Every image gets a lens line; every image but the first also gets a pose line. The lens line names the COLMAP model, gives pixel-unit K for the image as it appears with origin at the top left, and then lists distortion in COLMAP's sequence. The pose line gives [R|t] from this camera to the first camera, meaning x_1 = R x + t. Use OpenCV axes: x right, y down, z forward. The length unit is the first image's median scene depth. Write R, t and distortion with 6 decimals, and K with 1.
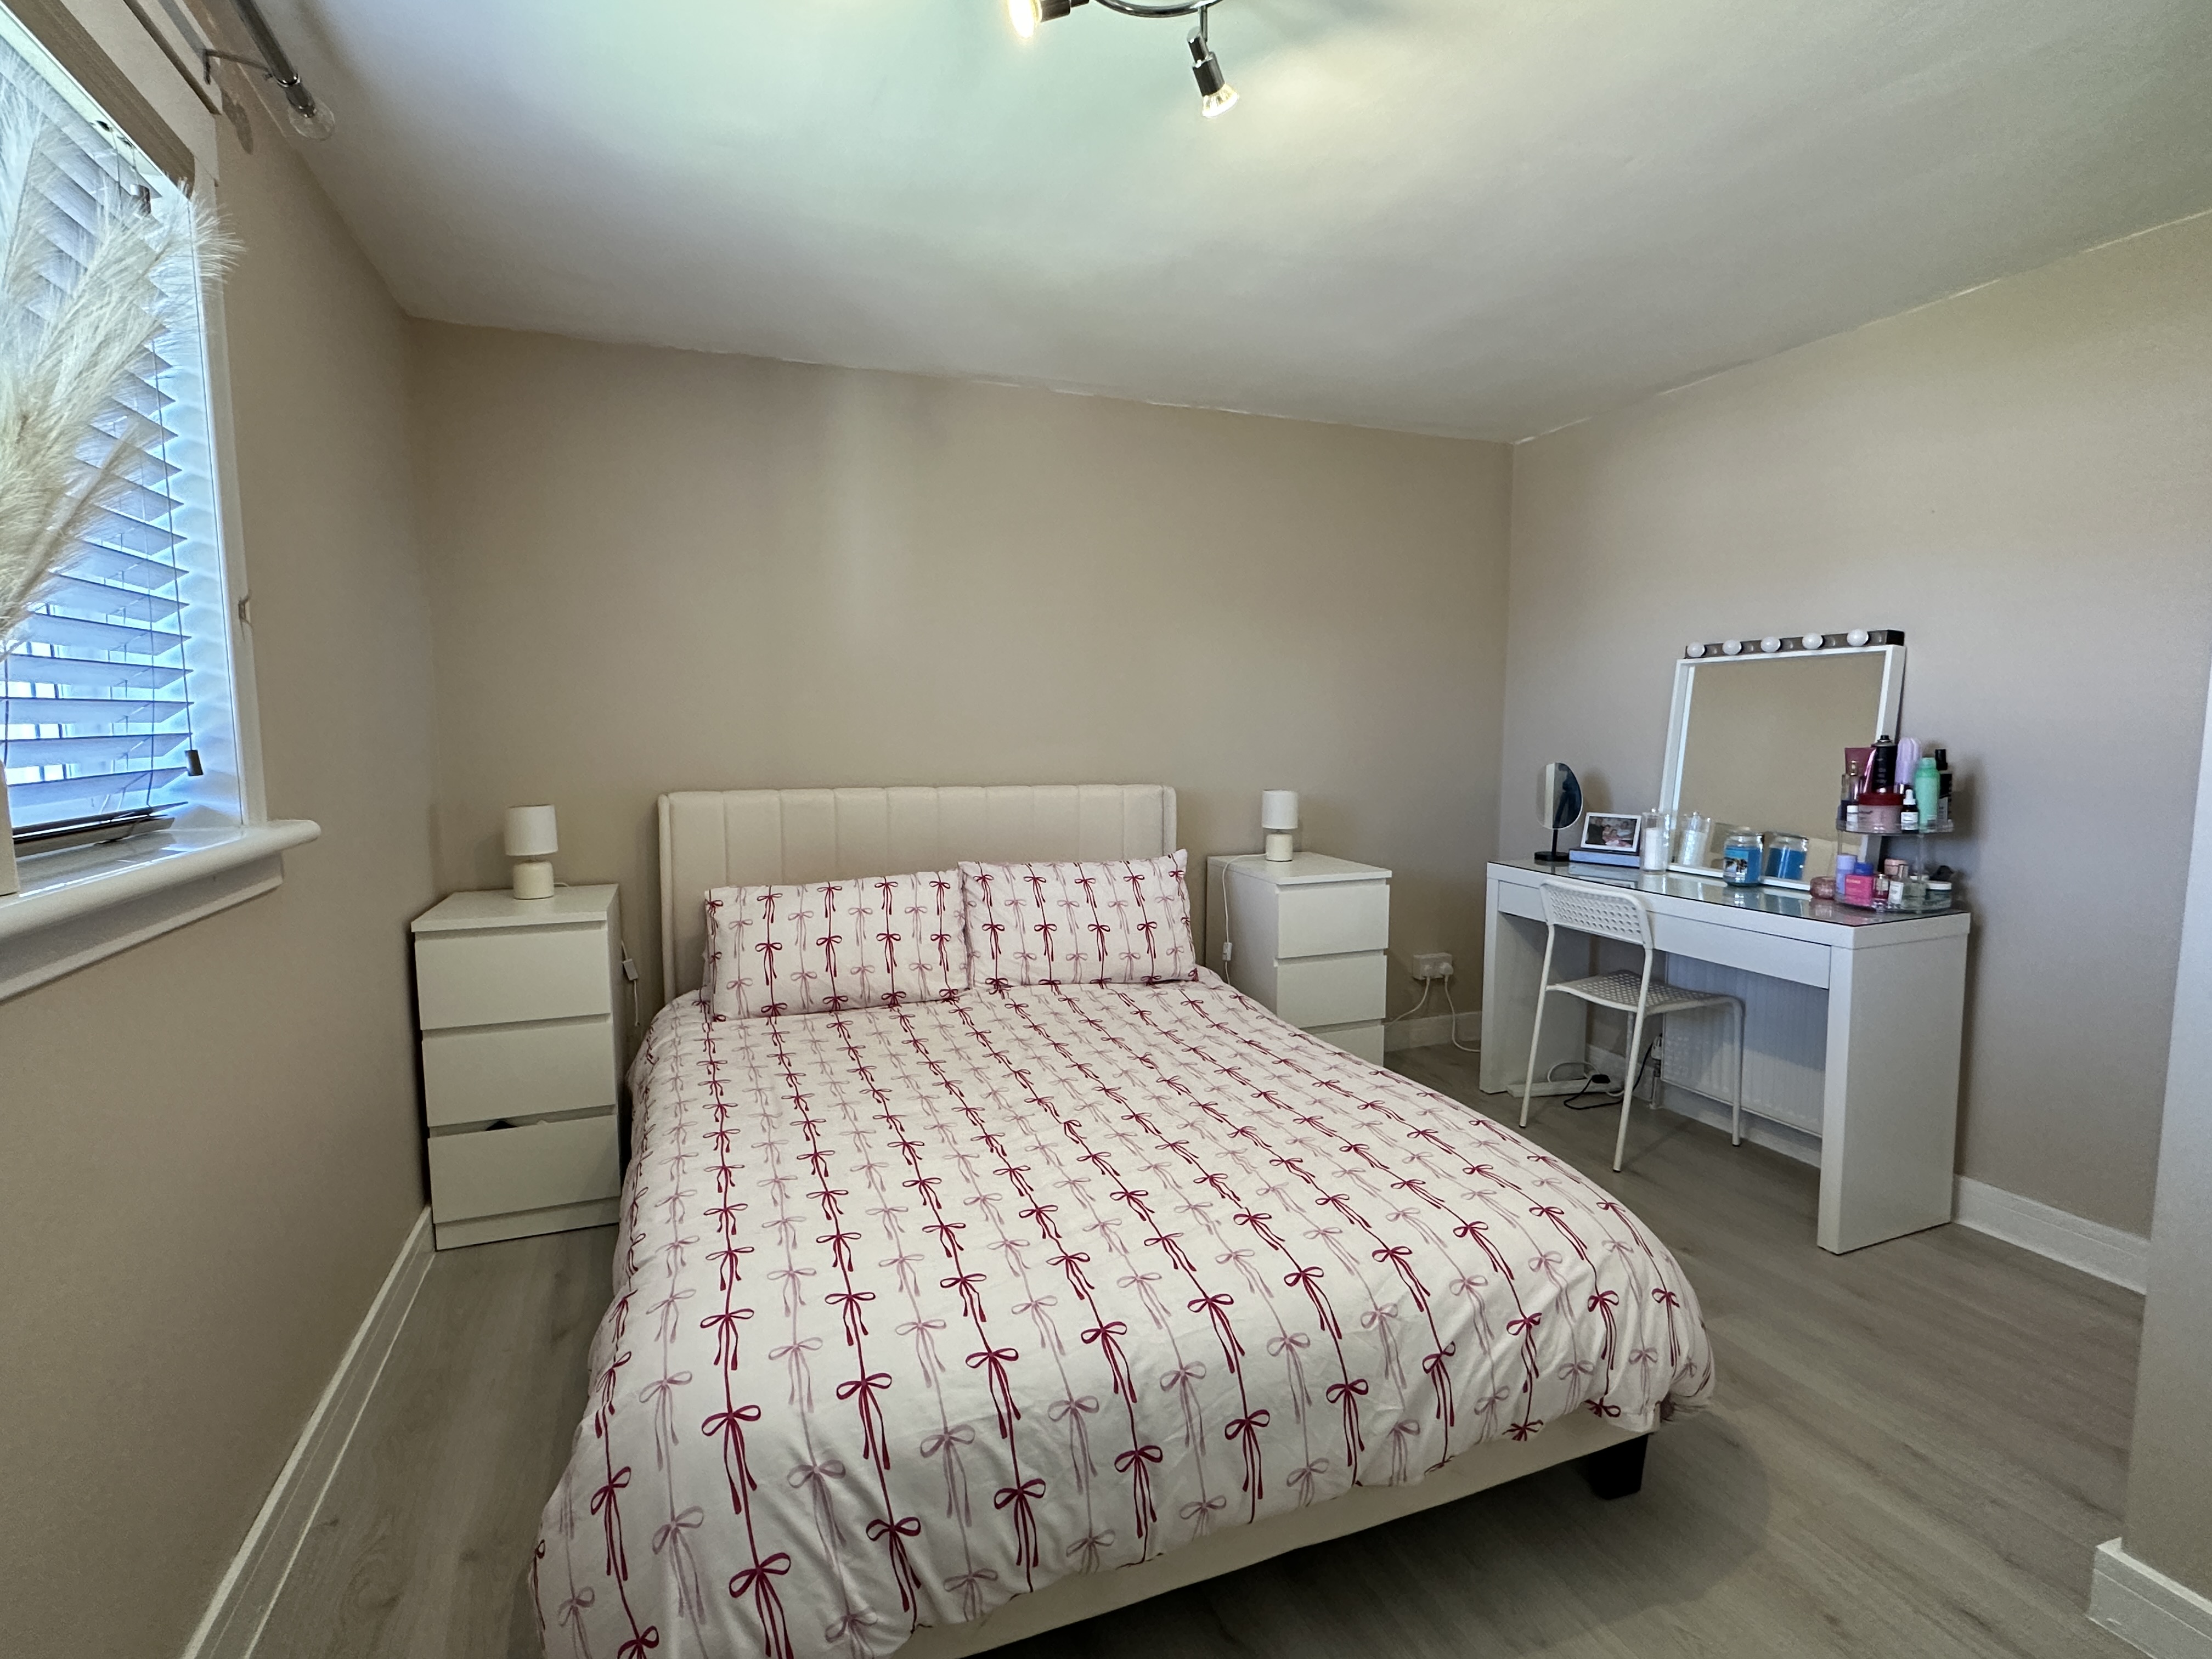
lens RADIAL K [[1034.7, 0, 1123.0], [0, 1034.7, 827.1], [0, 0, 1]] dist [-0.003291, 0.000159]
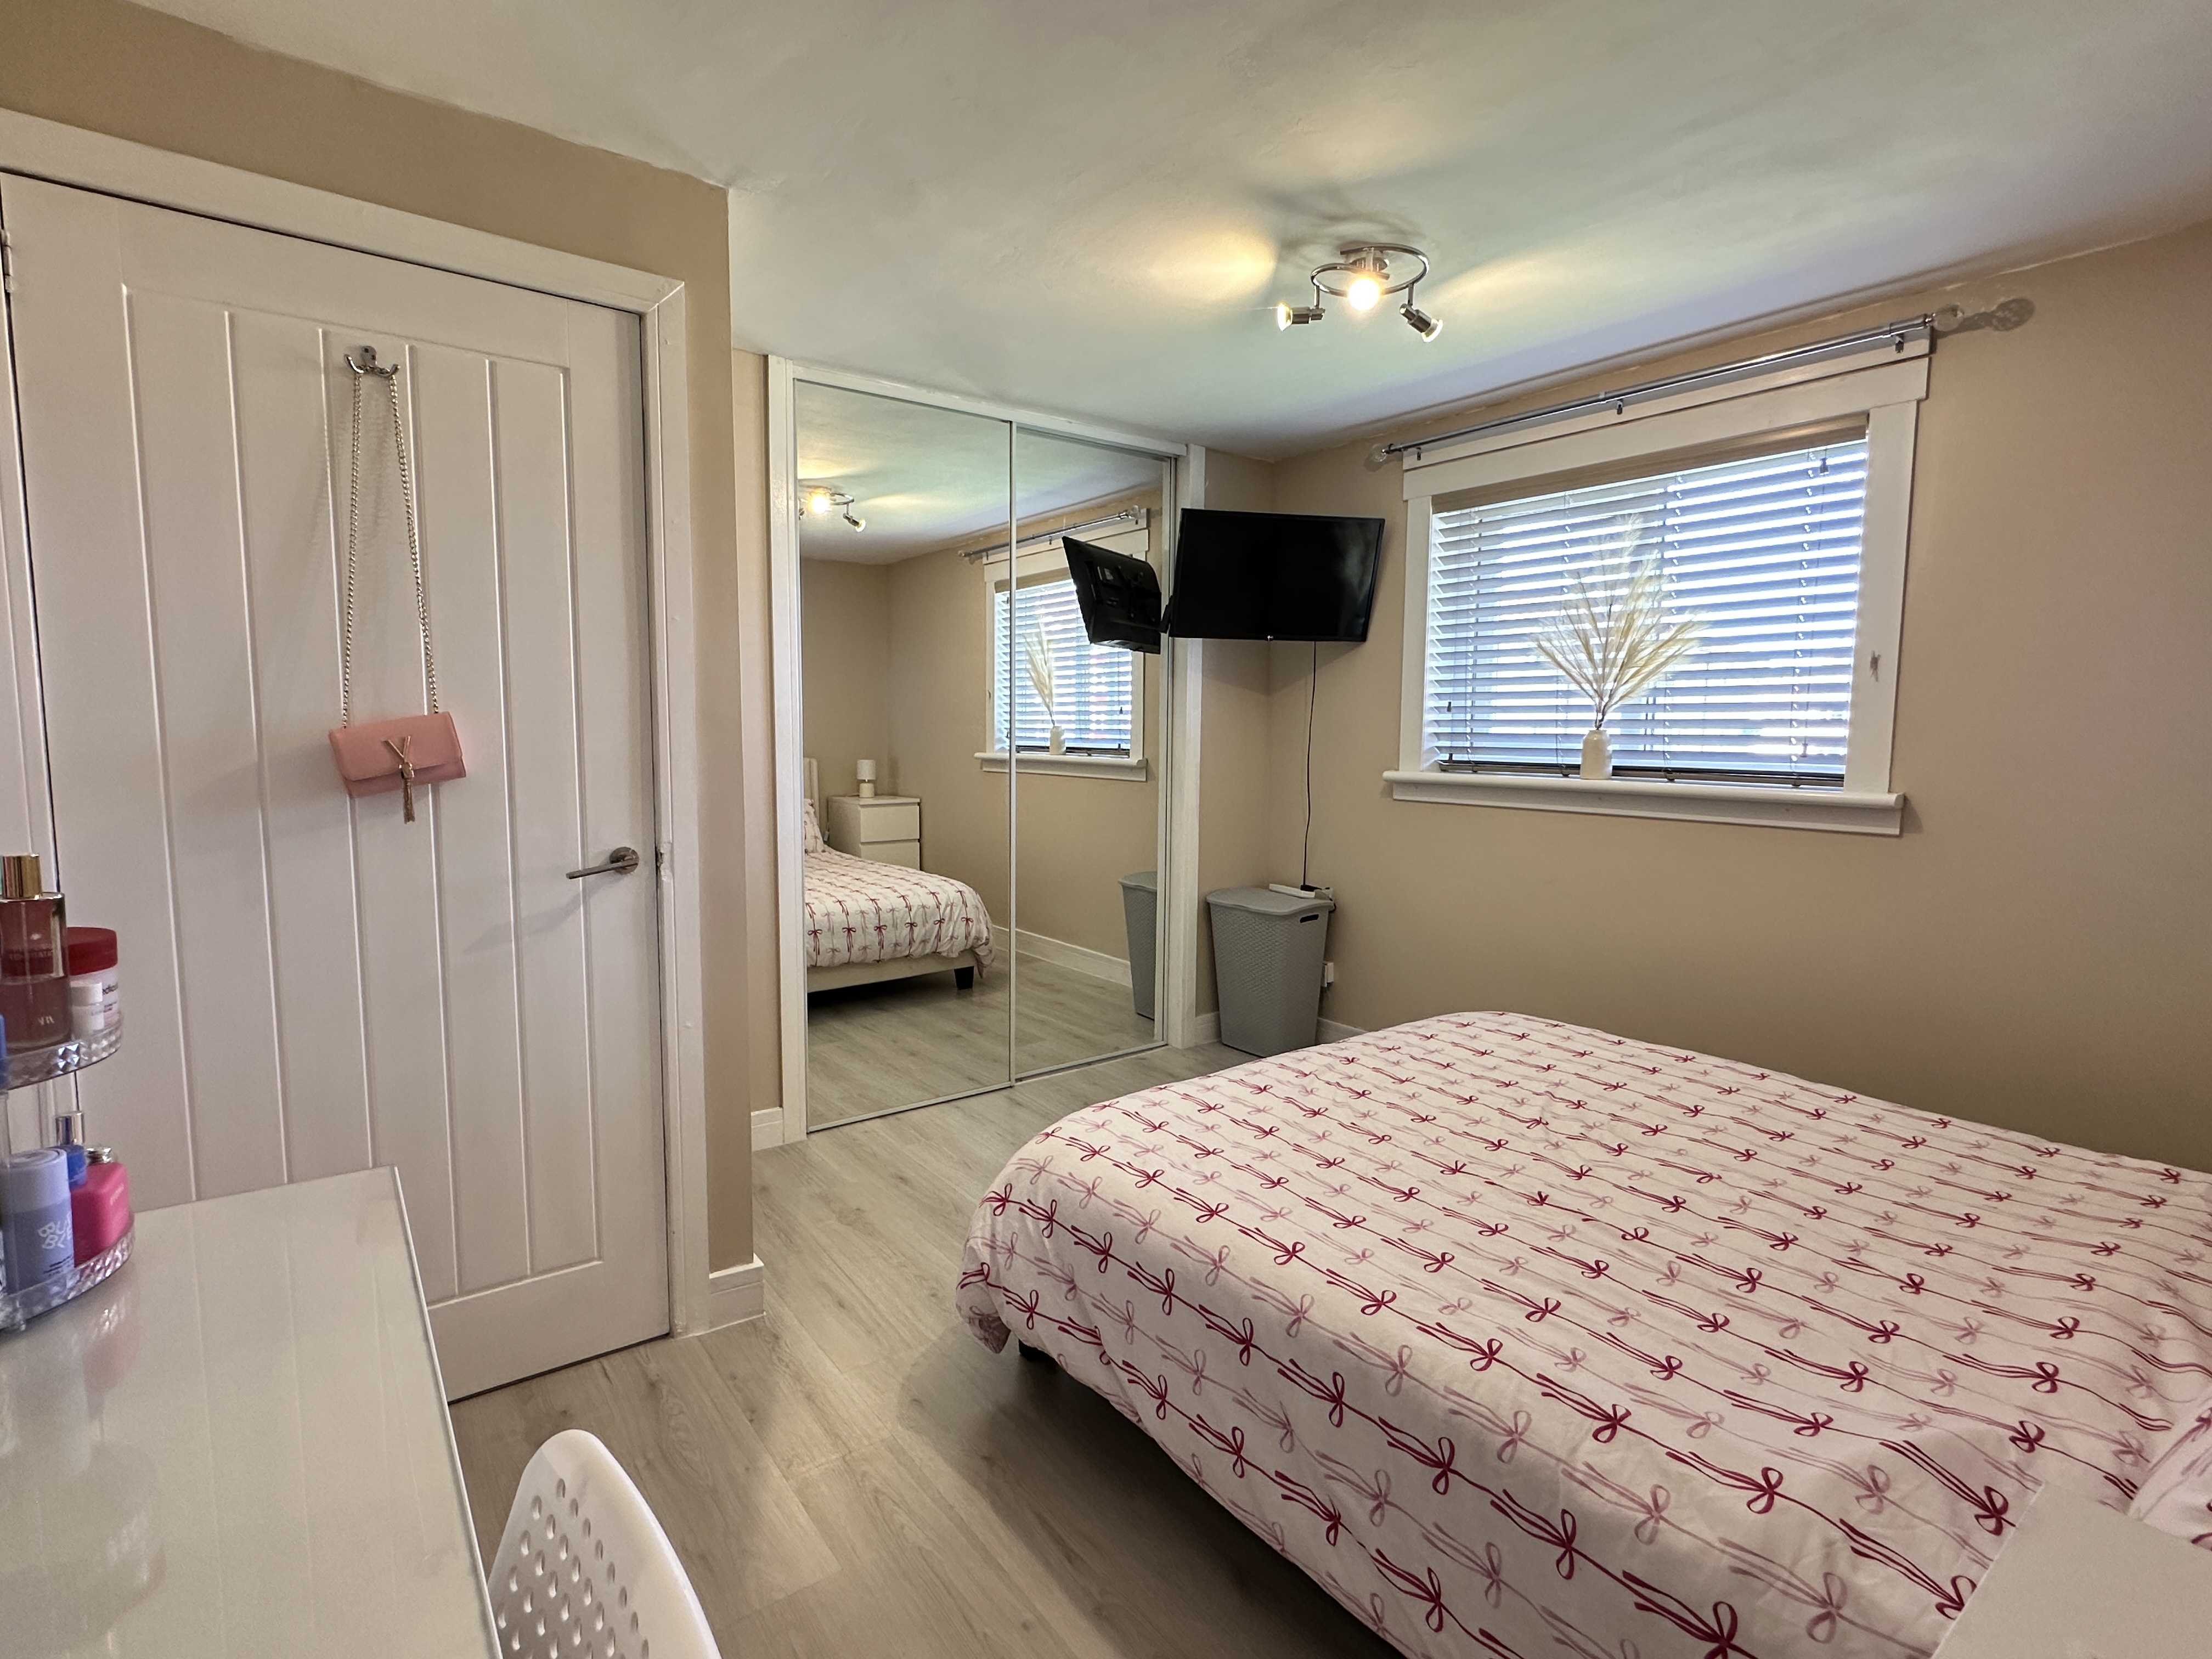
lens RADIAL K [[1096.2, 0, 1103.6], [0, 1096.2, 830.0], [0, 0, 1]] dist [-0.001432, -0.000109]
pose [[-0.962597, 0.019292, -0.270250, 0.468029], [-0.035734, 0.979708, 0.197218, -0.139963], [0.268571, 0.199498, -0.942375, 1.340111]]
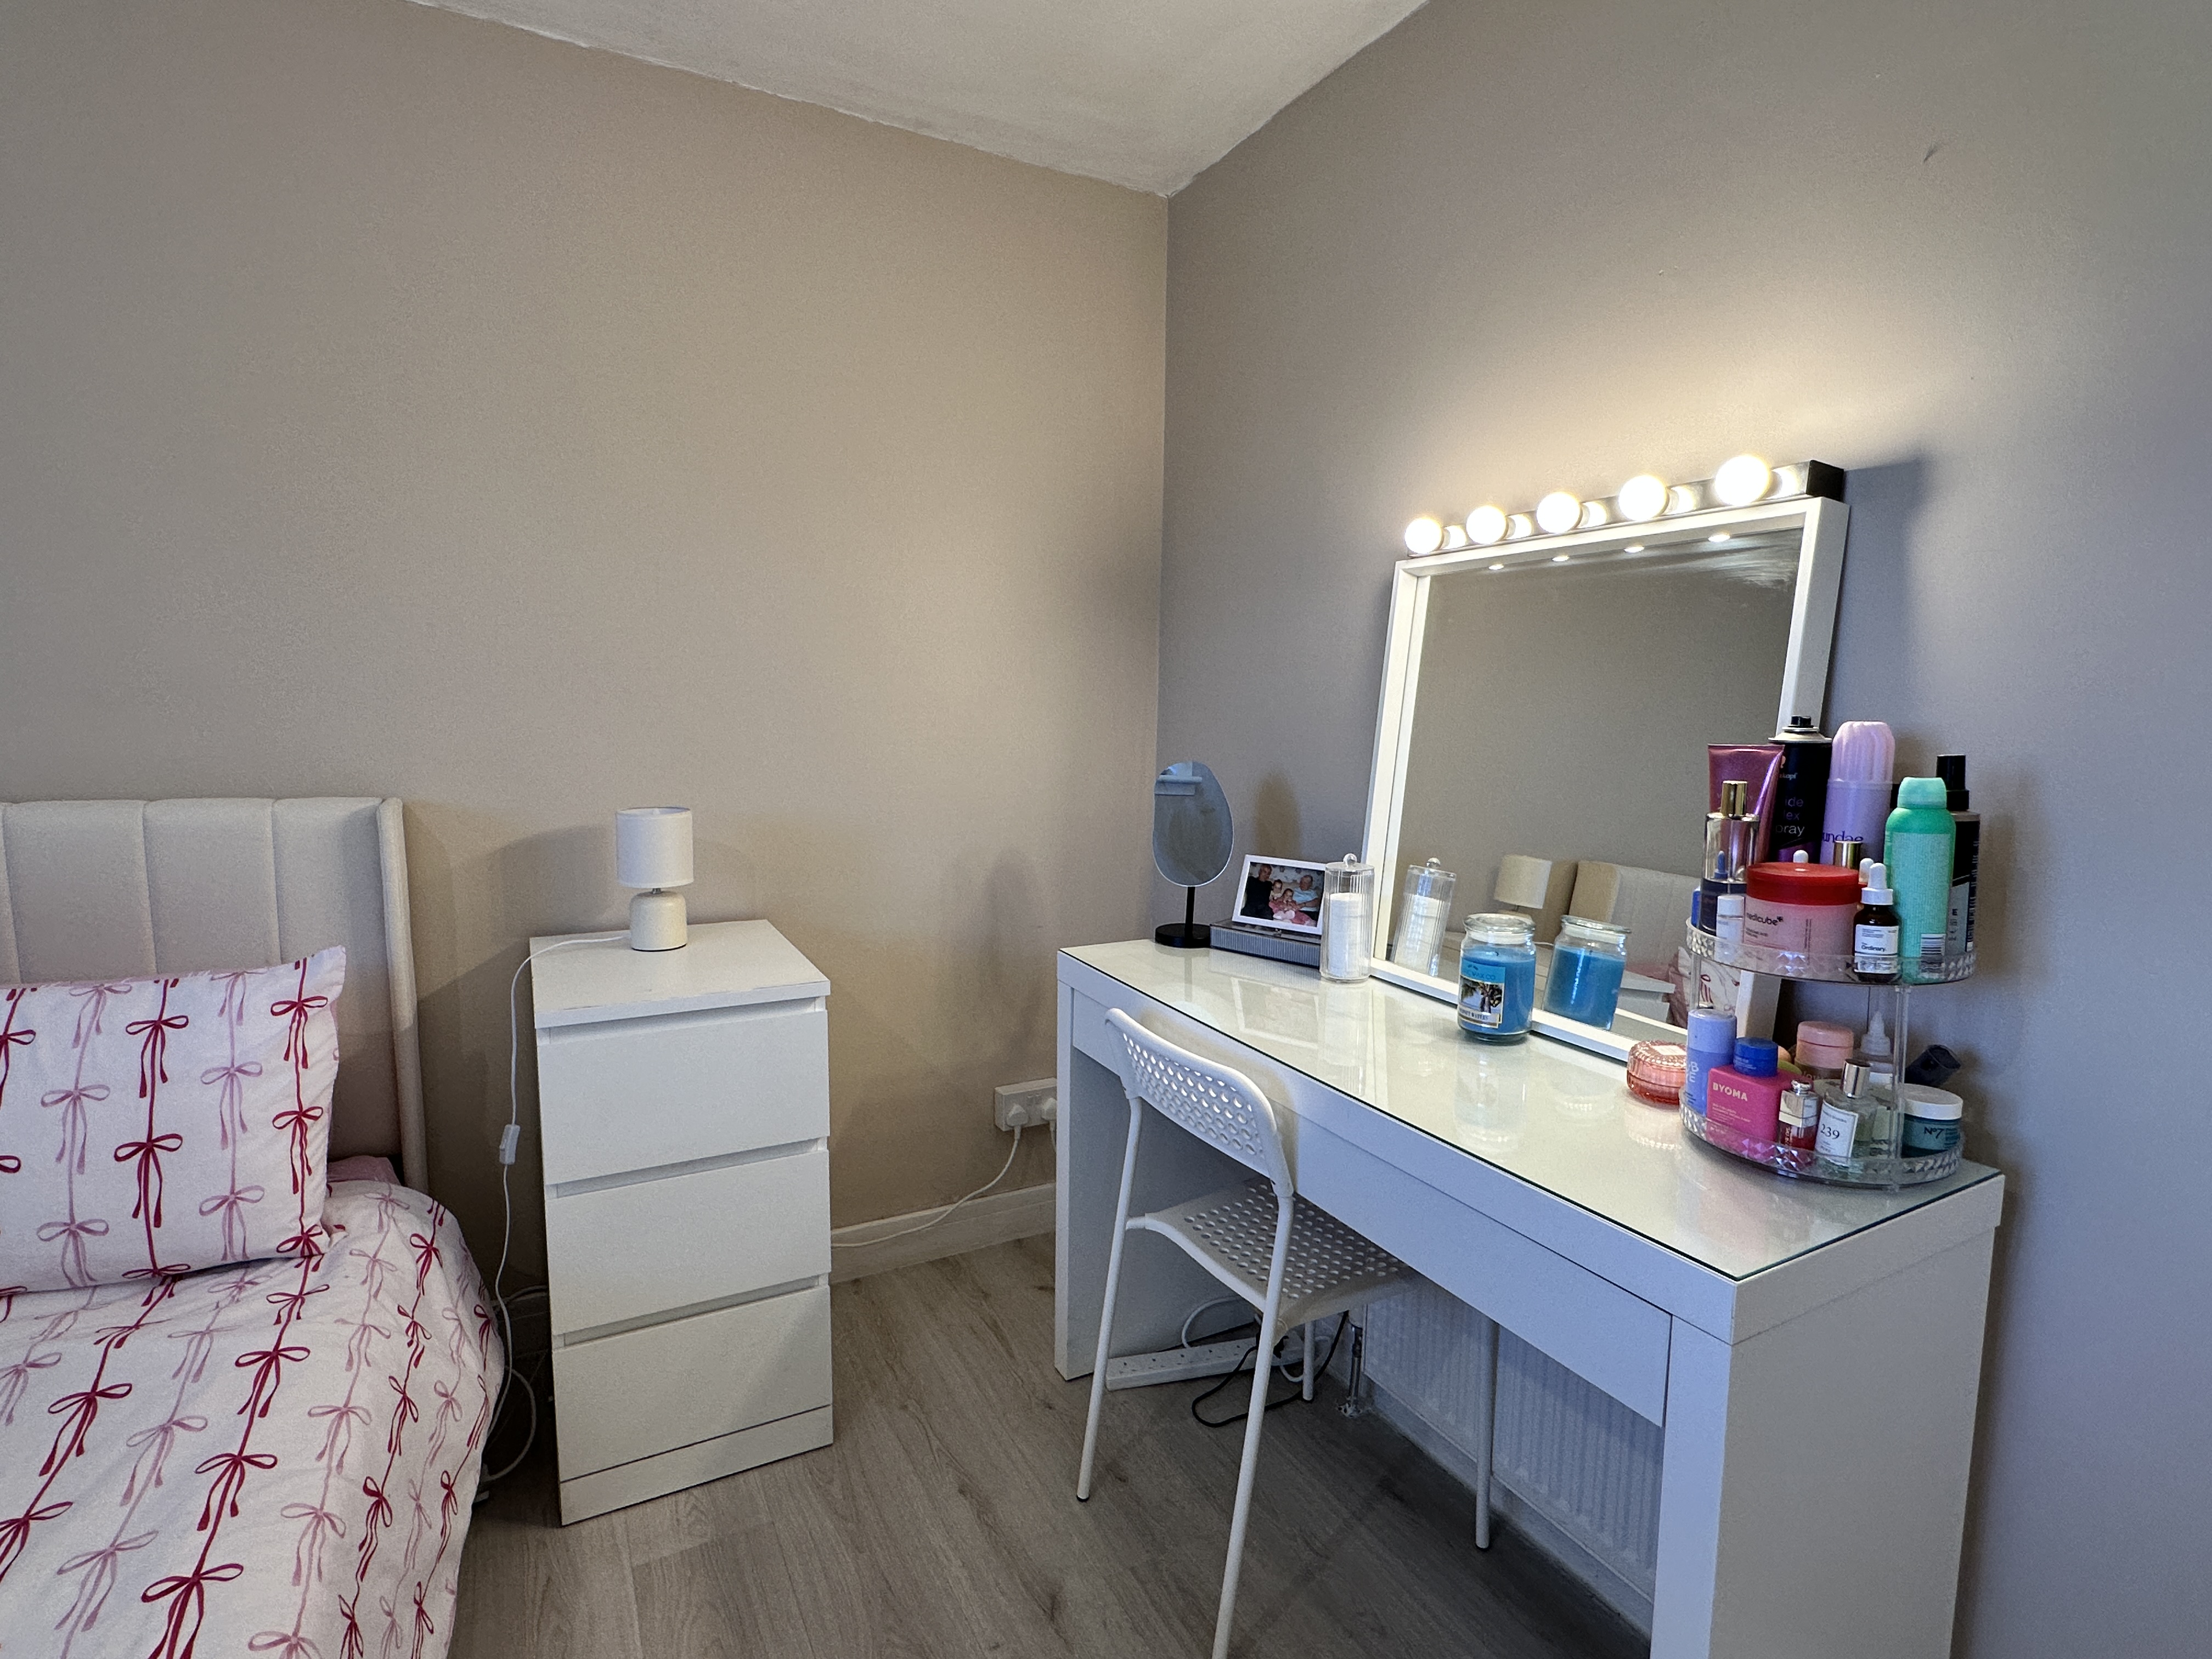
lens RADIAL K [[1089.0, 0, 1096.3], [0, 1089.0, 831.4], [0, 0, 1]] dist [-0.002957, 0.000444]
pose [[0.992753, 0.003297, 0.120130, 0.399216], [-0.005895, 0.999756, 0.021277, -0.049746], [-0.120031, -0.021831, 0.992530, 0.591913]]
